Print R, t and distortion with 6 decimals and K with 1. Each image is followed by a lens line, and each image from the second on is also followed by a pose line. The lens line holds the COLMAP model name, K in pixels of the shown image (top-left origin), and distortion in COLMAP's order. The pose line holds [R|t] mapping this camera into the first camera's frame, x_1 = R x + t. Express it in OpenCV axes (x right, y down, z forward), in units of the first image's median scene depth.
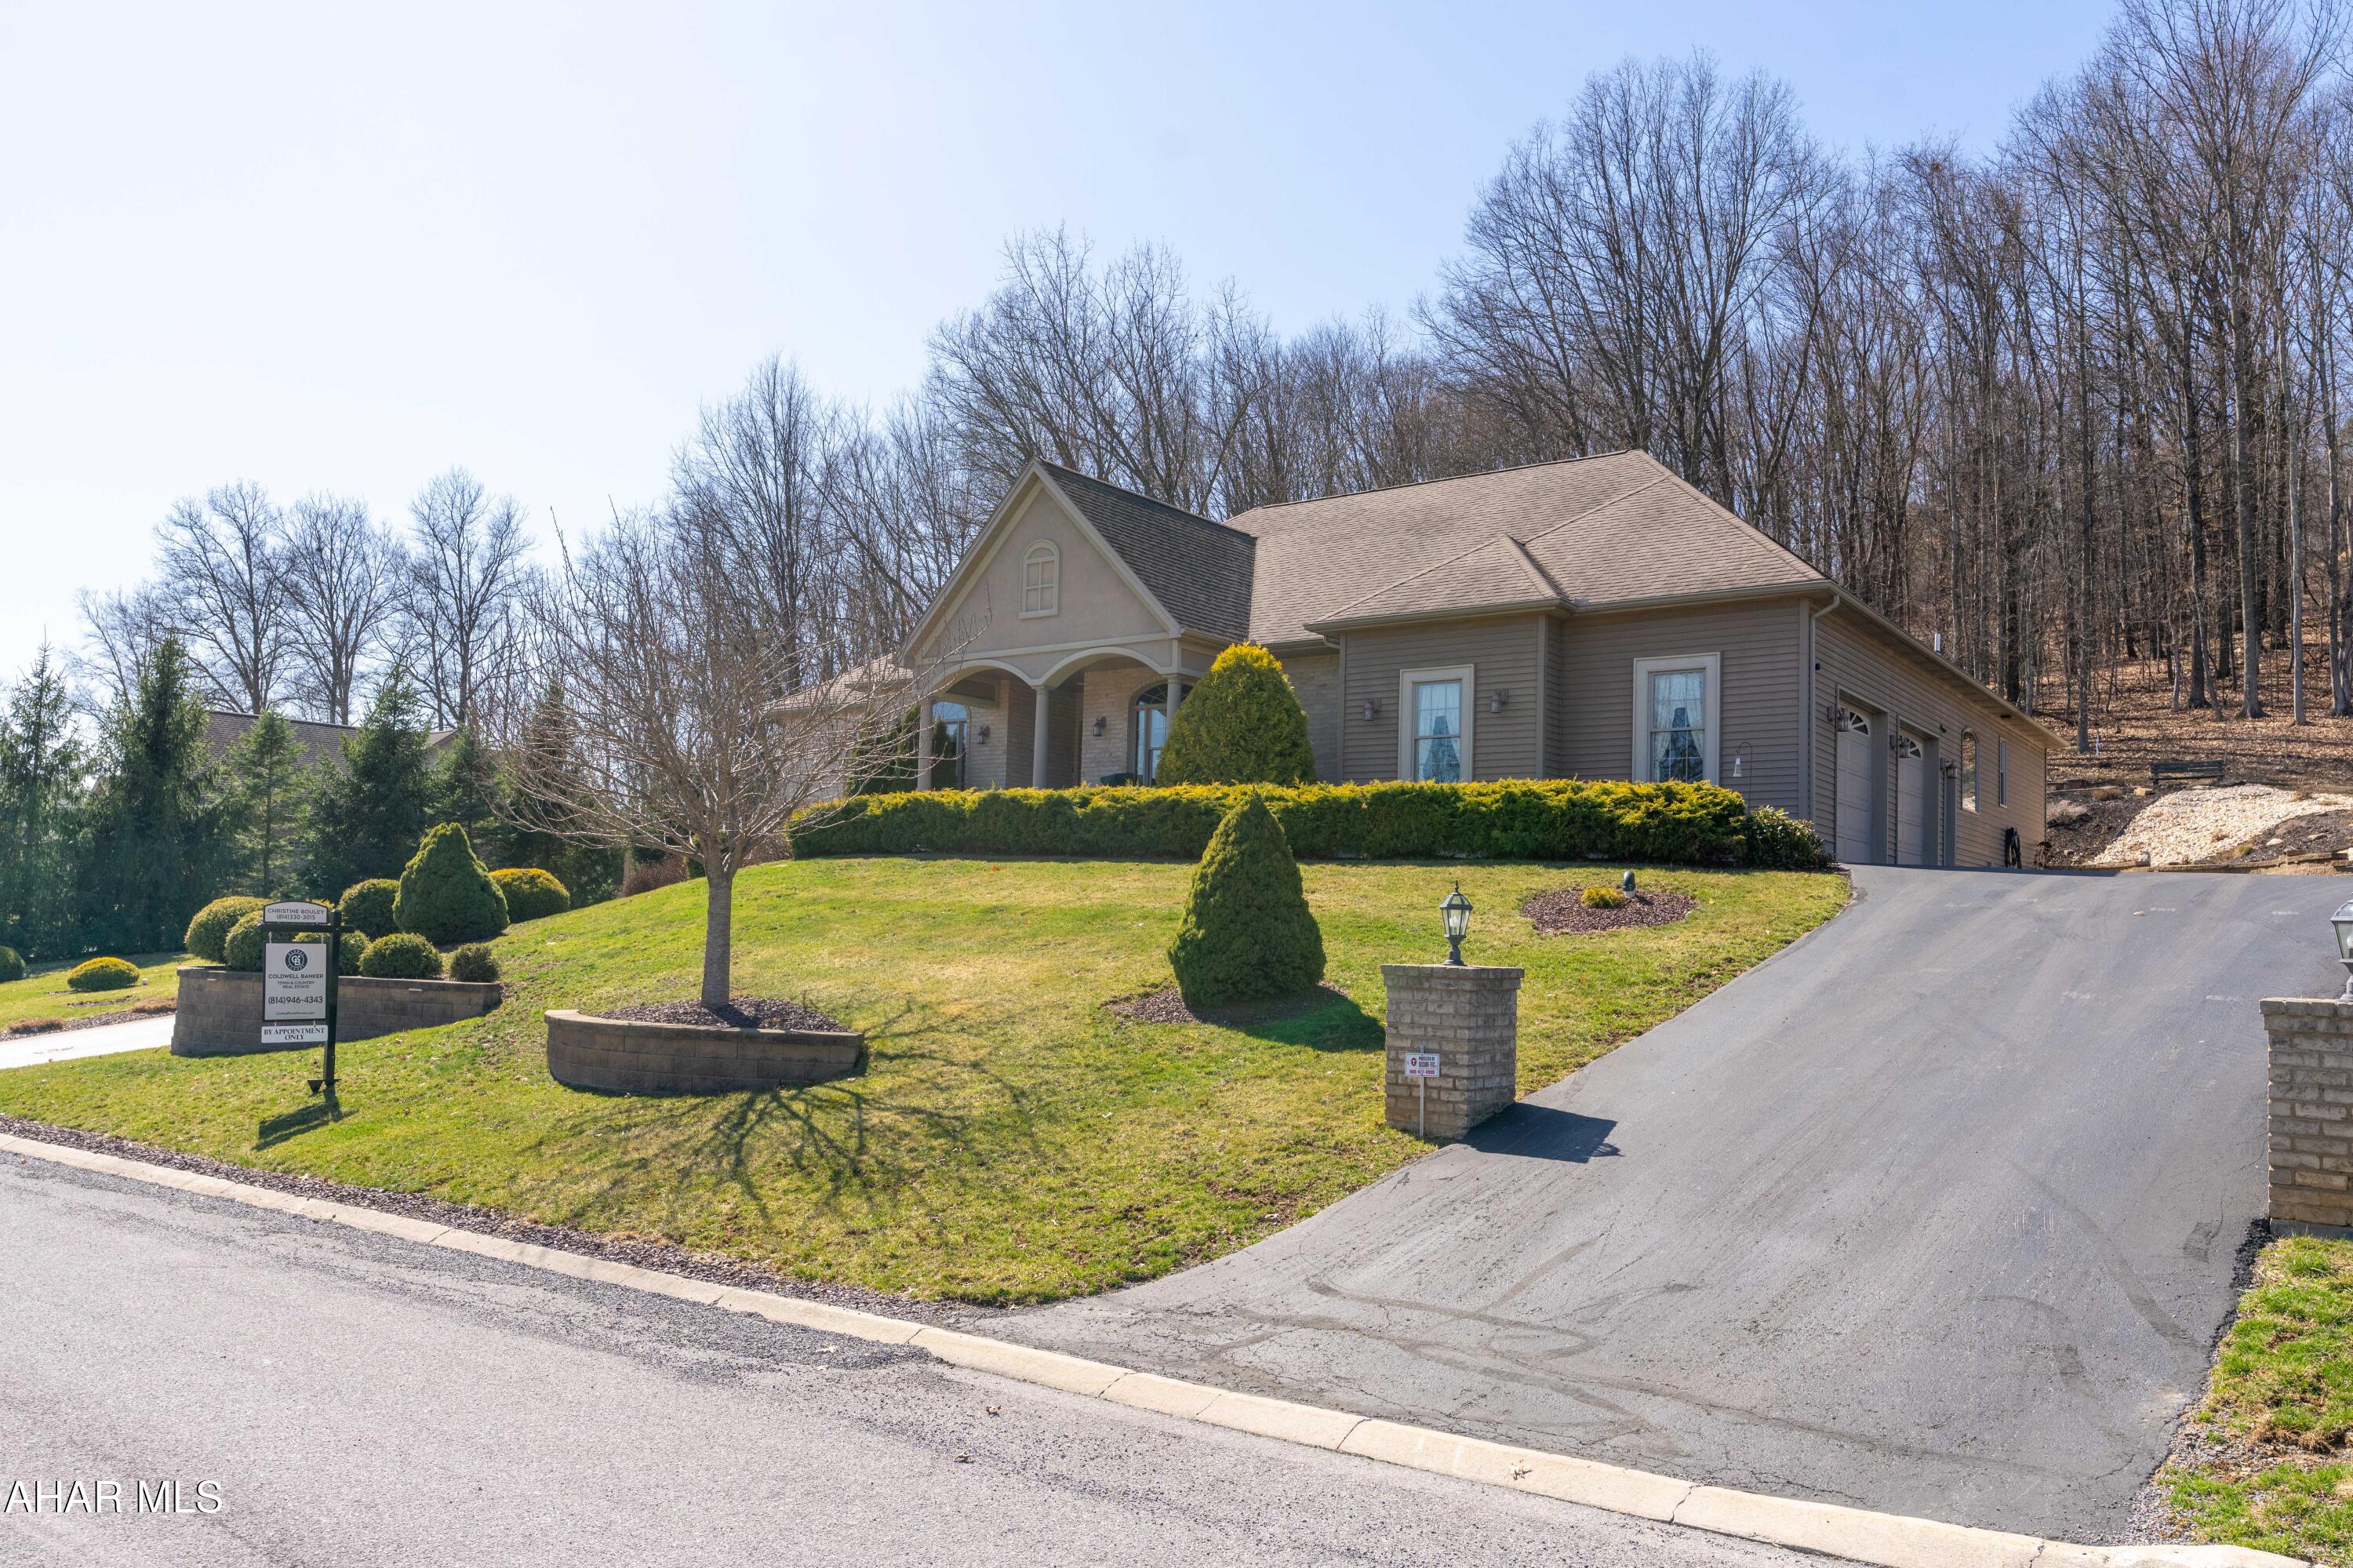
lens RADIAL K [[1681.8, 0, 1171.2], [0, 1681.8, 805.4], [0, 0, 1]] dist [-0.001648, 0.006604]
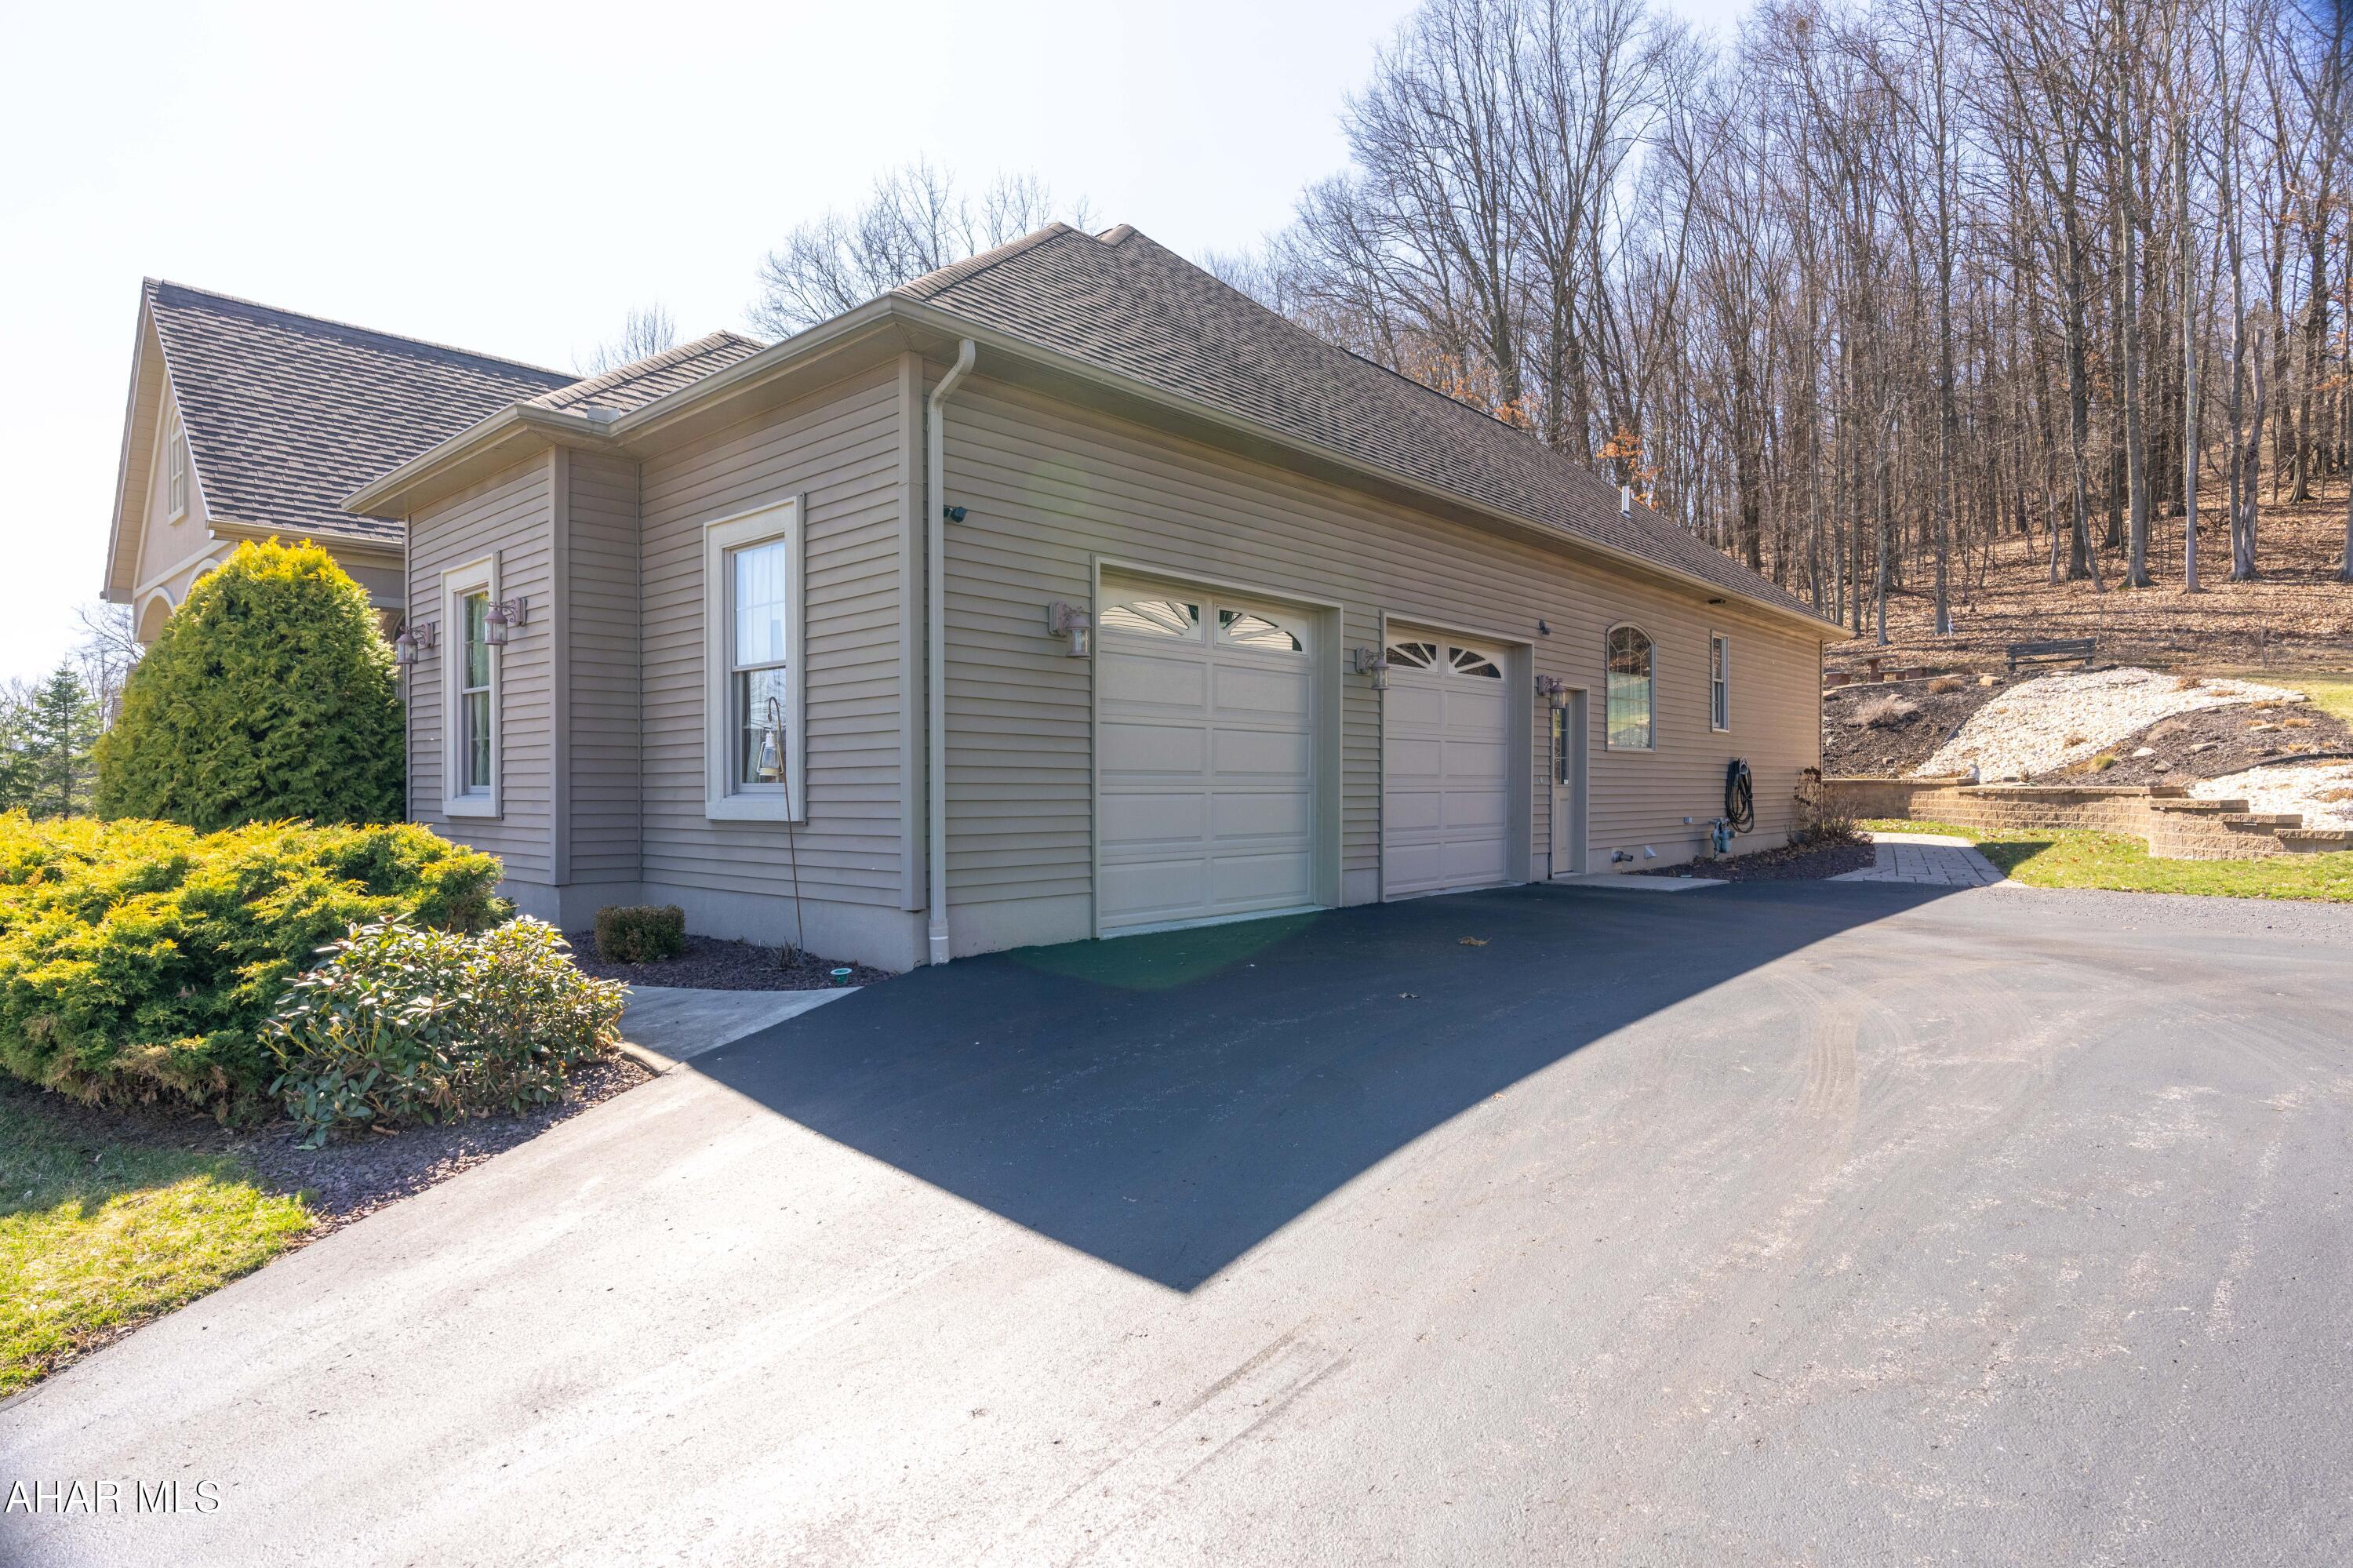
lens RADIAL K [[1256.2, 0, 1188.2], [0, 1256.2, 777.4], [0, 0, 1]] dist [0.005246, -0.000560]
pose [[0.995461, -0.032673, -0.089381, 0.345323], [0.038522, 0.997173, 0.064512, -0.024374], [0.087021, -0.067663, 0.993906, 0.495262]]
